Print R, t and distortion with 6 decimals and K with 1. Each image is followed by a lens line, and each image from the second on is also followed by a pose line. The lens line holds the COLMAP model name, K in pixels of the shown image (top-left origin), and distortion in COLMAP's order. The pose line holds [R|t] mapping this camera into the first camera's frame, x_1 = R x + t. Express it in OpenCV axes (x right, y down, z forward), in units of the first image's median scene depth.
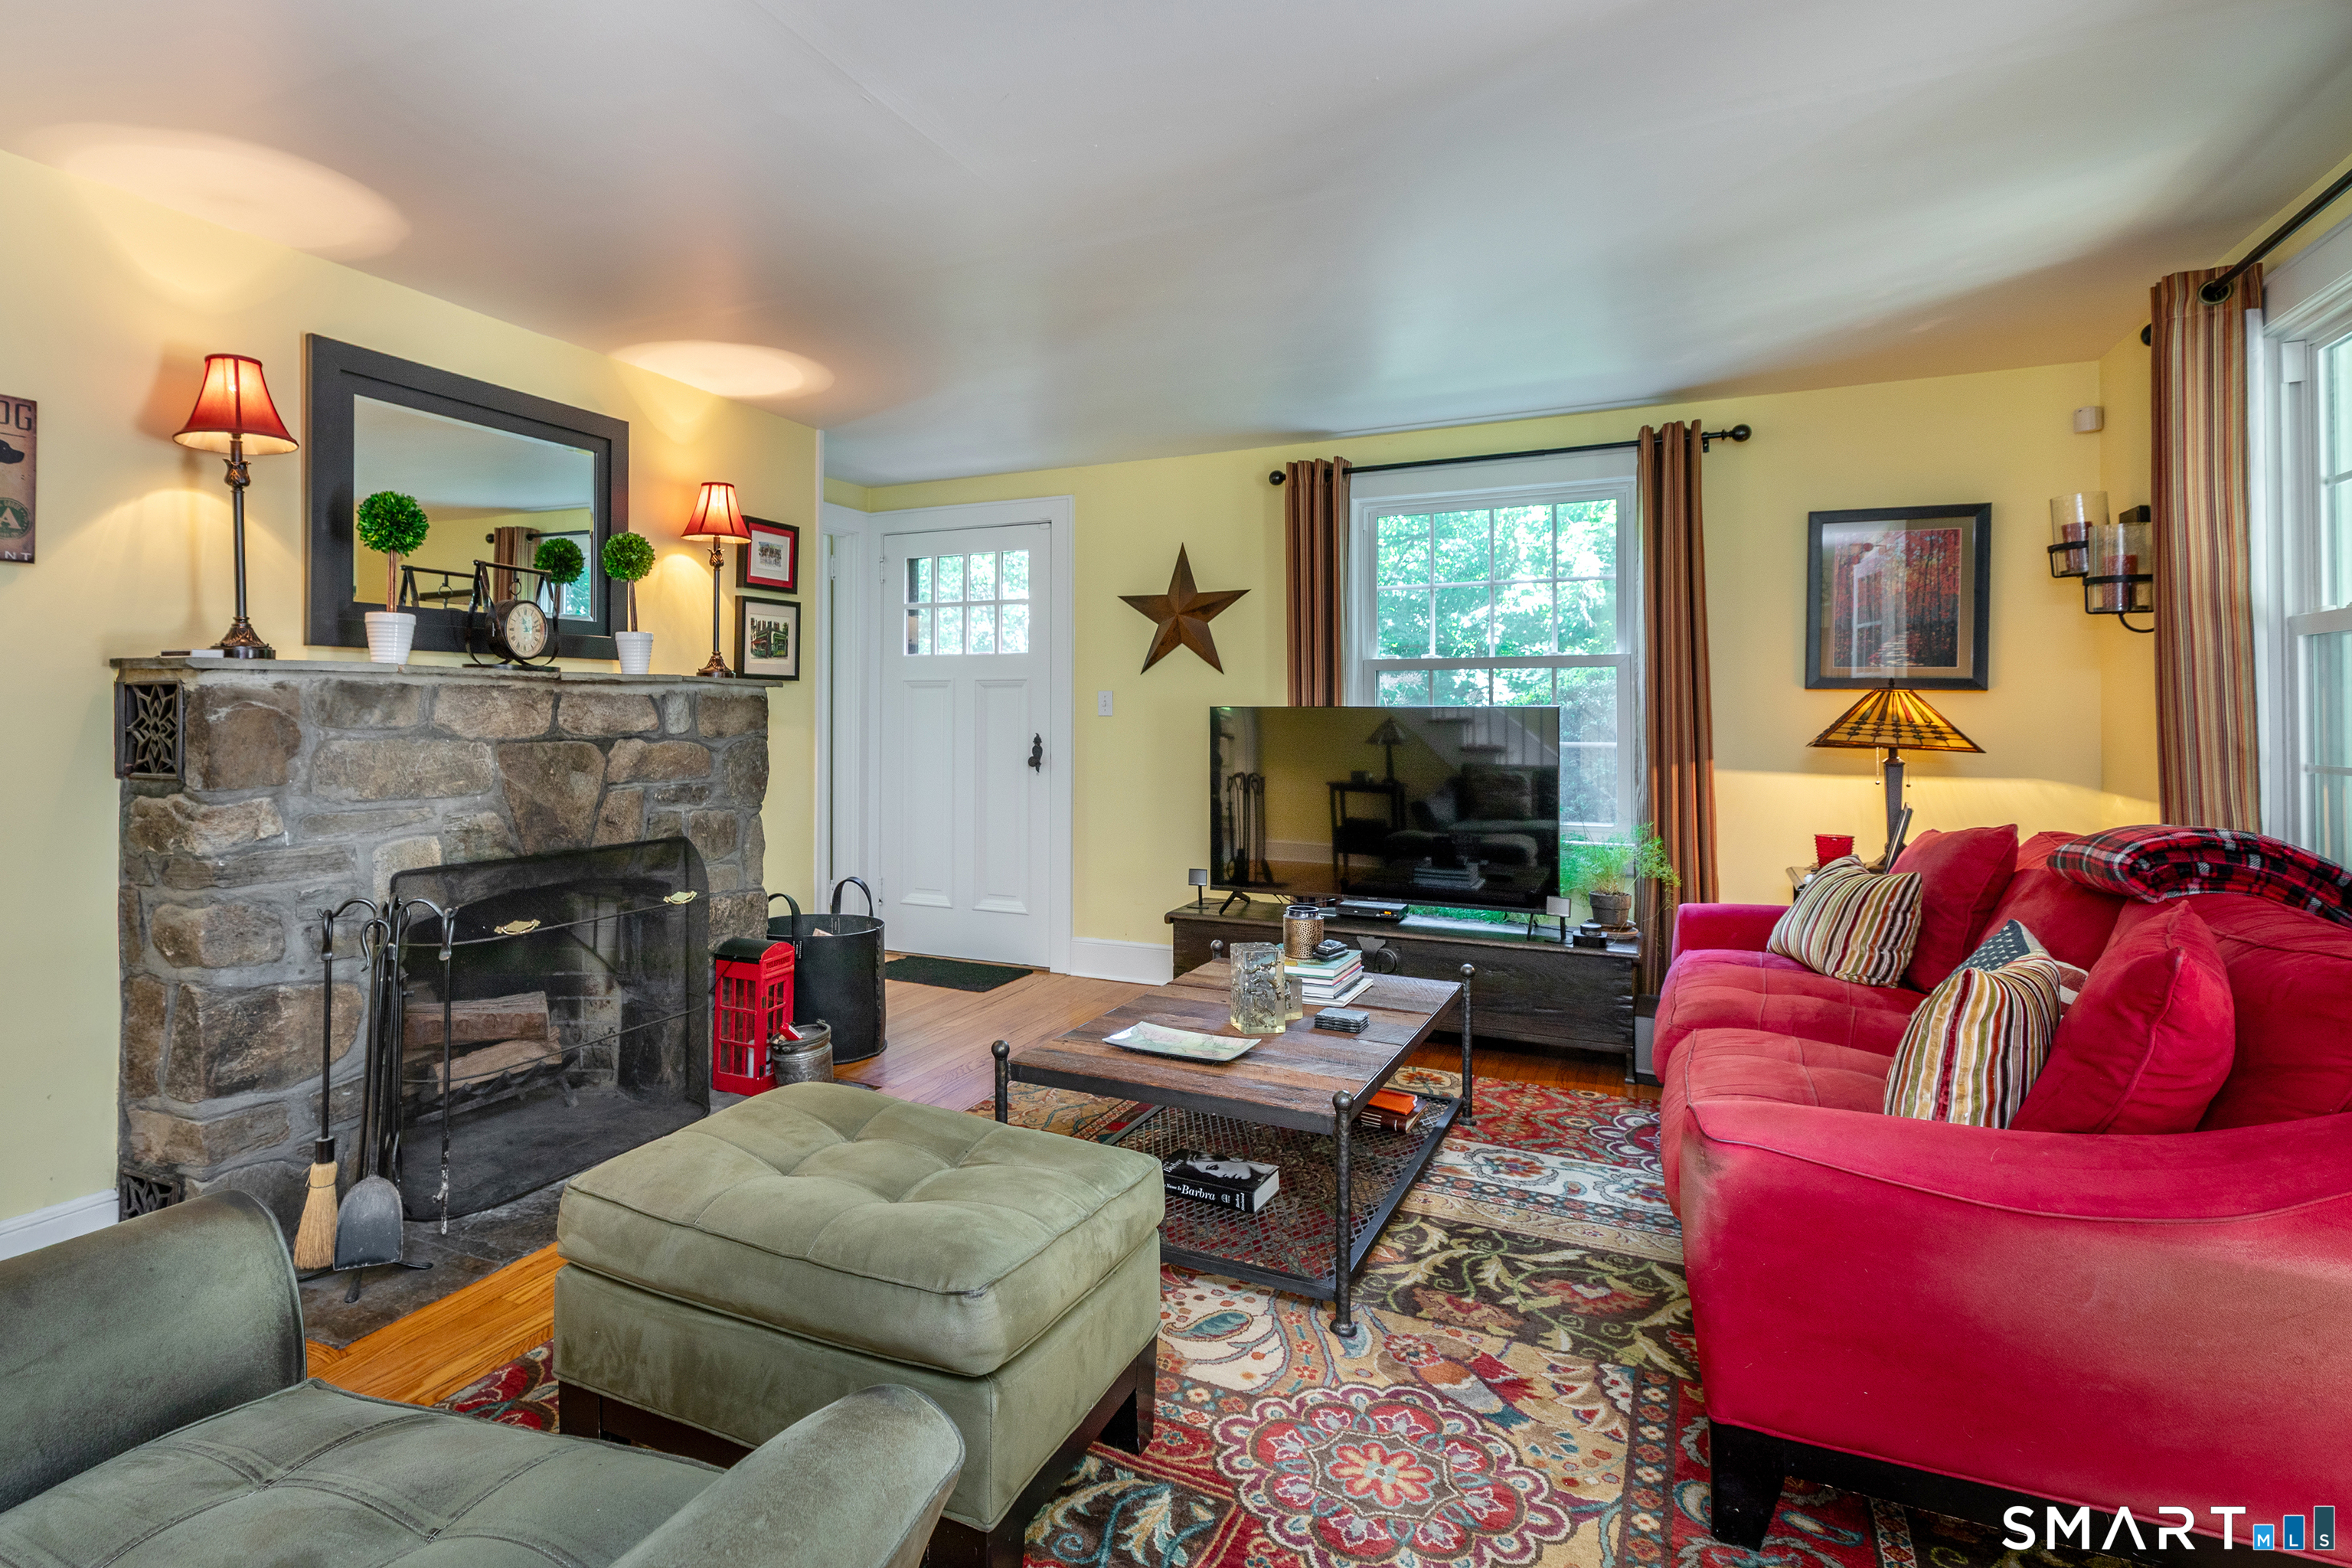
lens RADIAL K [[1198.4, 0, 1044.6], [0, 1198.4, 715.3], [0, 0, 1]] dist [0.002887, 0.000546]
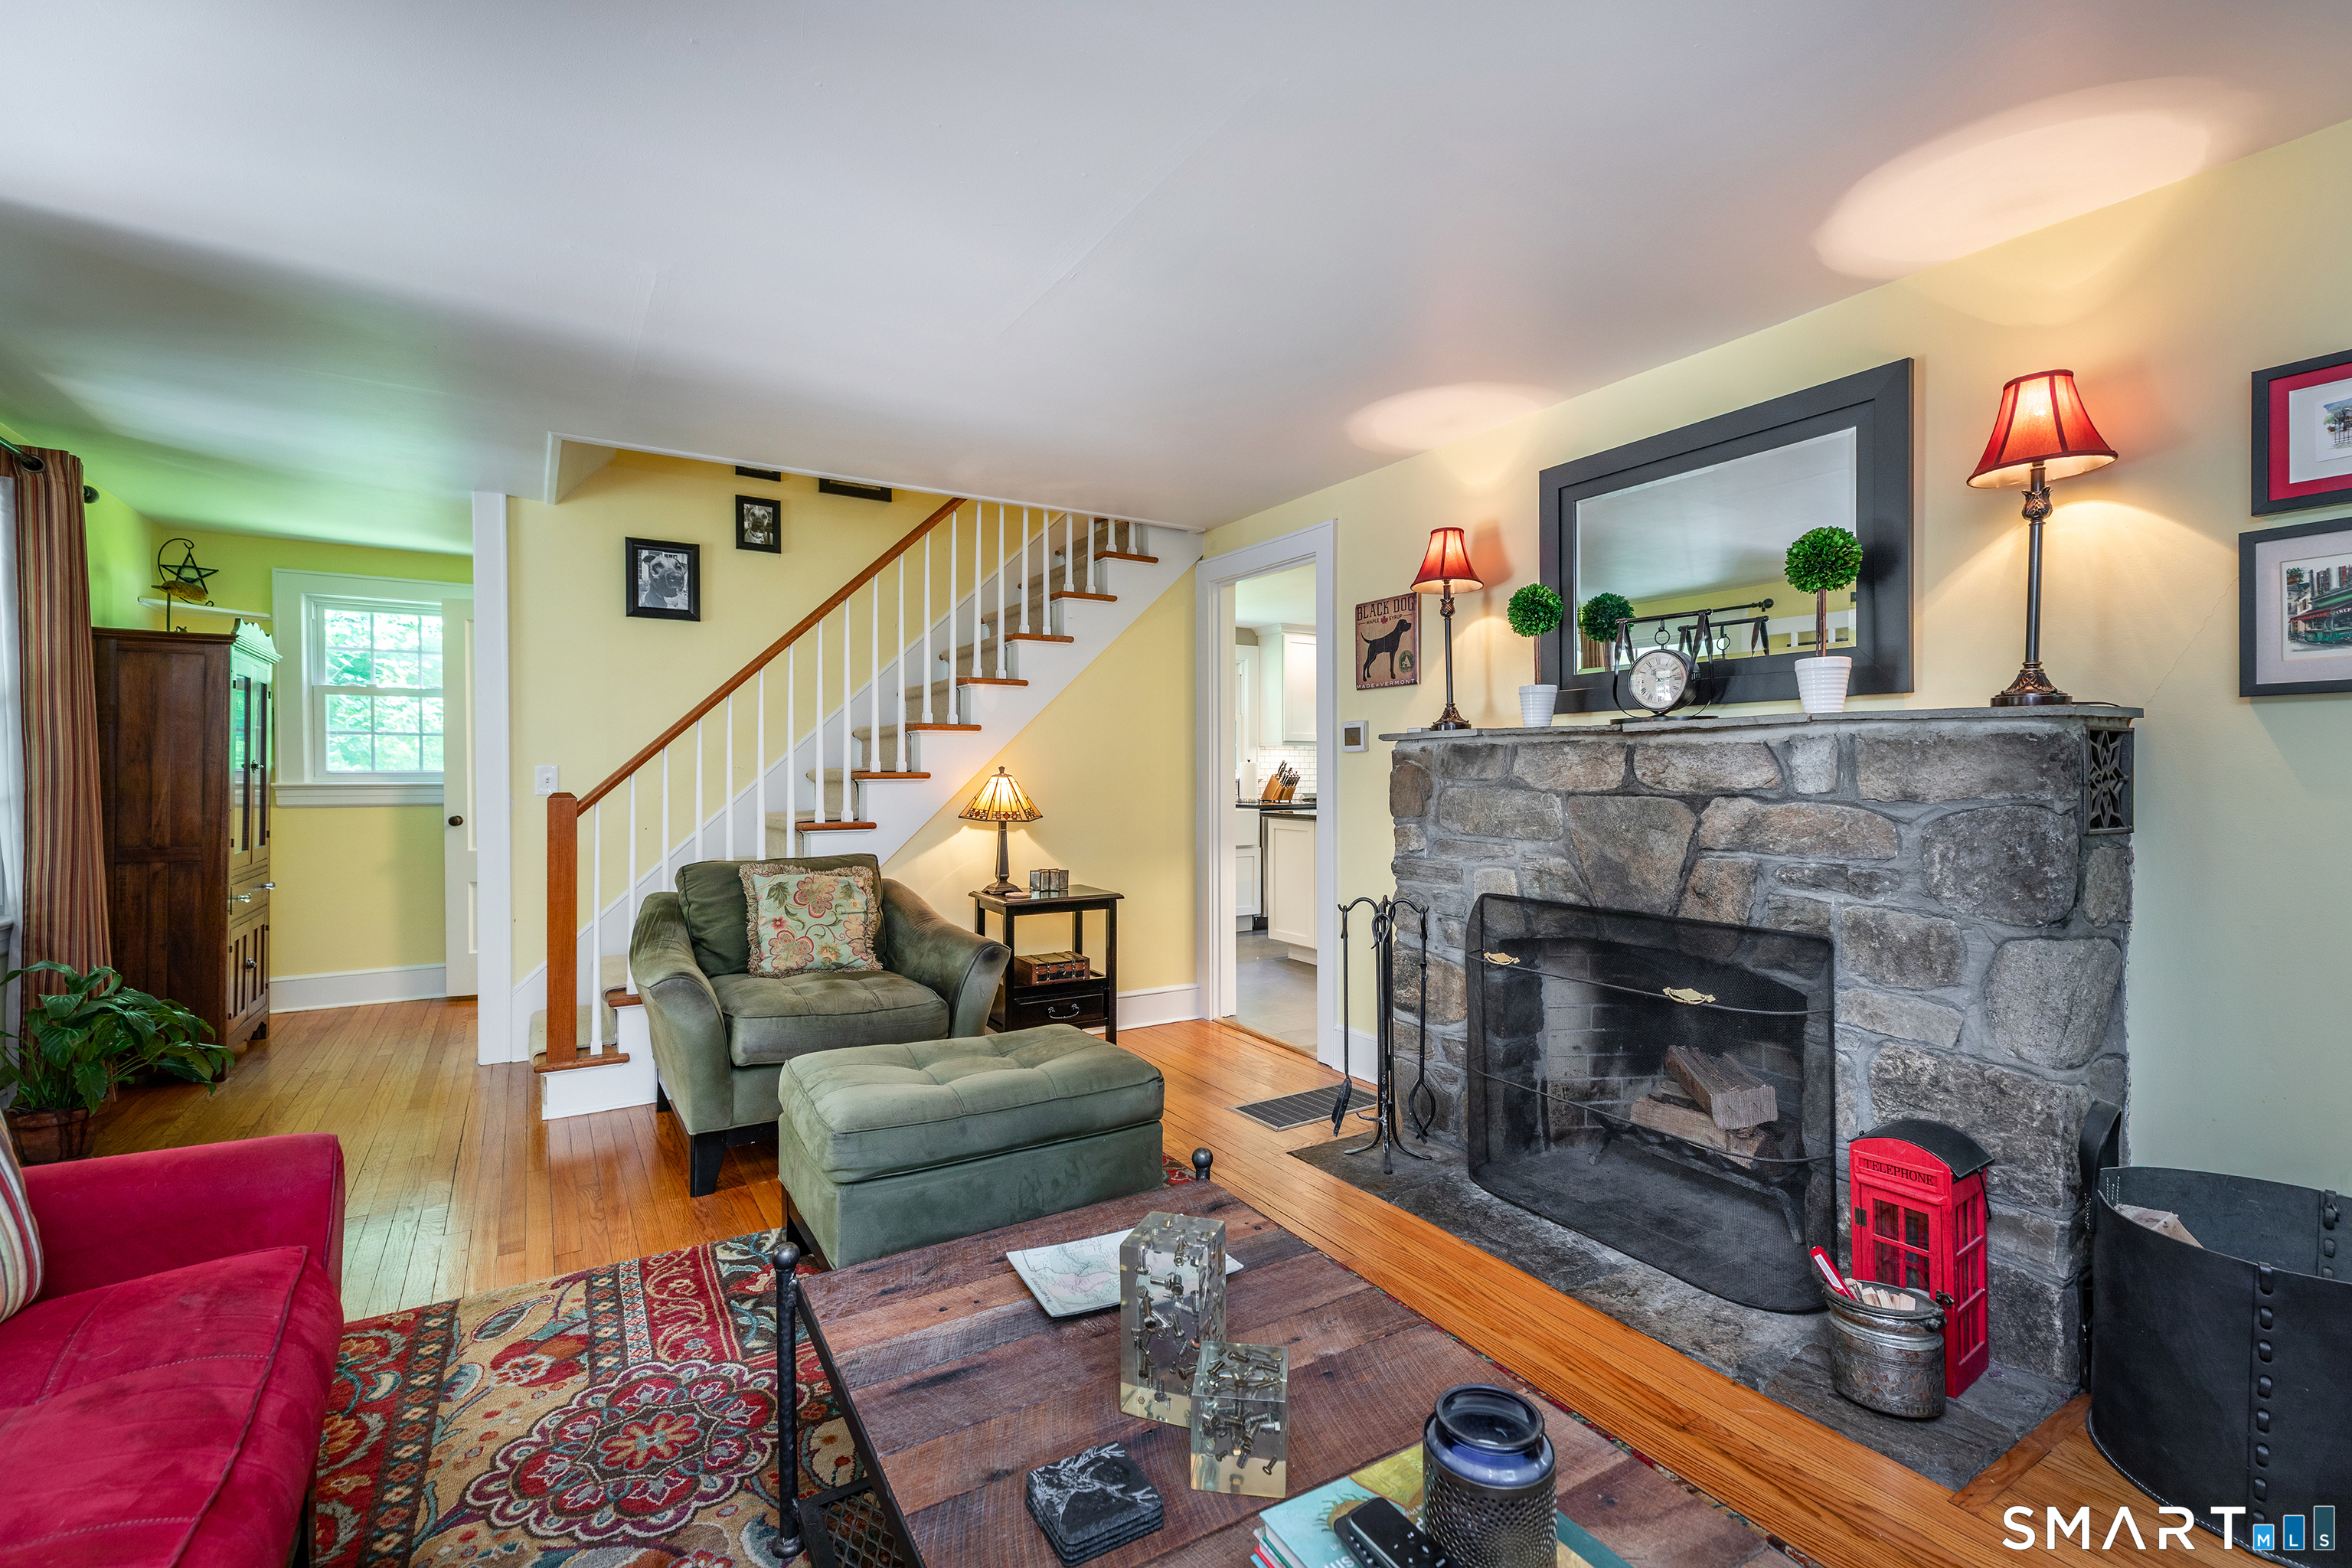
lens RADIAL K [[1056.3, 0, 1163.6], [0, 1056.3, 779.7], [0, 0, 1]] dist [0.020523, -0.001118]
pose [[-0.528579, 0.011812, -0.848802, 0.485561], [0.005742, 0.999930, 0.010339, -0.002173], [0.848864, 0.000591, -0.528610, 1.078740]]
